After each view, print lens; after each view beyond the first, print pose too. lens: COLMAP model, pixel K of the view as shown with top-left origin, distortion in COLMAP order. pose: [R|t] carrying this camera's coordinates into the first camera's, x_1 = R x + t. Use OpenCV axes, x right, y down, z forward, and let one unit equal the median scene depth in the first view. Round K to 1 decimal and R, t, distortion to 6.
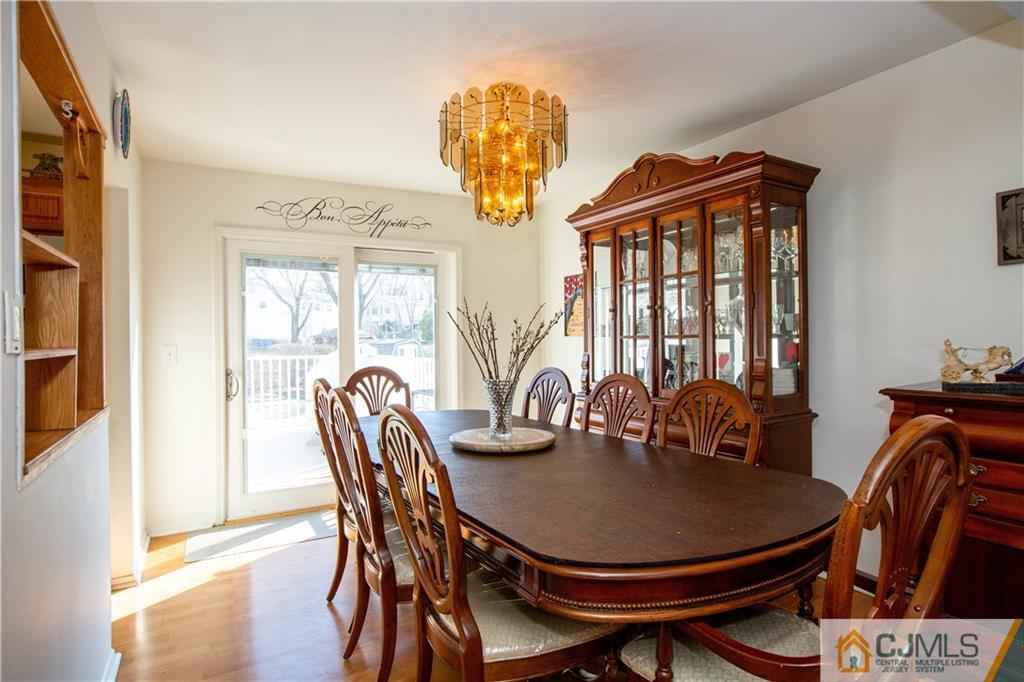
lens RADIAL K [[542.3, 0, 509.5], [0, 542.3, 336.6], [0, 0, 1]] dist [-0.035672, 0.010136]
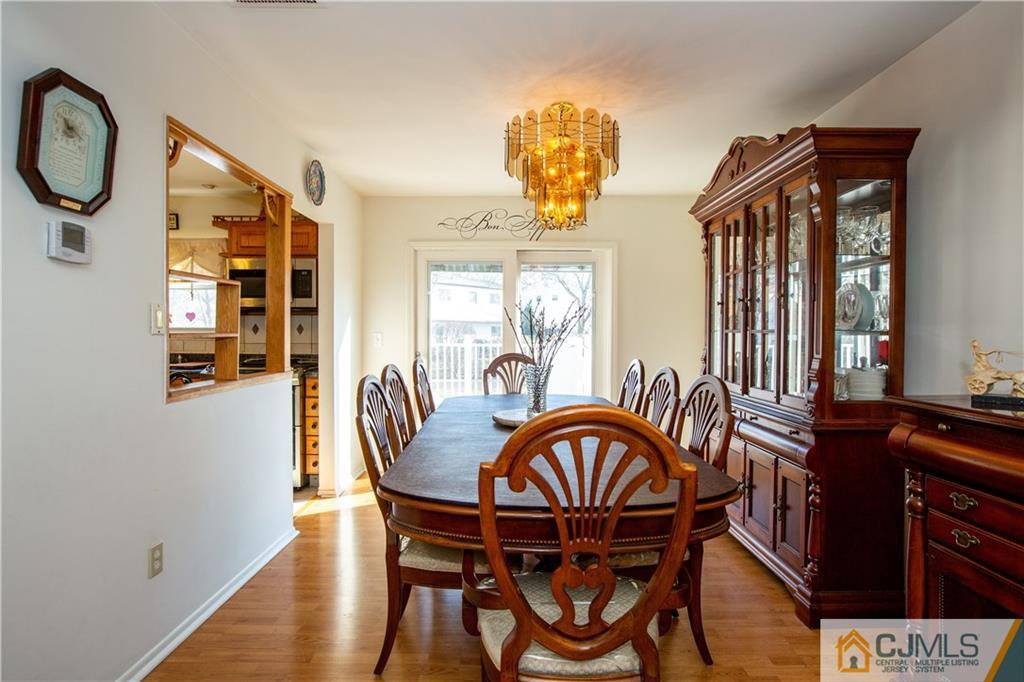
lens RADIAL K [[542.3, 0, 502.1], [0, 542.3, 340.5], [0, 0, 1]] dist [-0.035672, 0.010136]
pose [[0.860208, 0.022920, -0.509427, 0.328840], [-0.010784, 0.999584, 0.026764, -0.003825], [0.509828, -0.017529, 0.860097, -0.021548]]
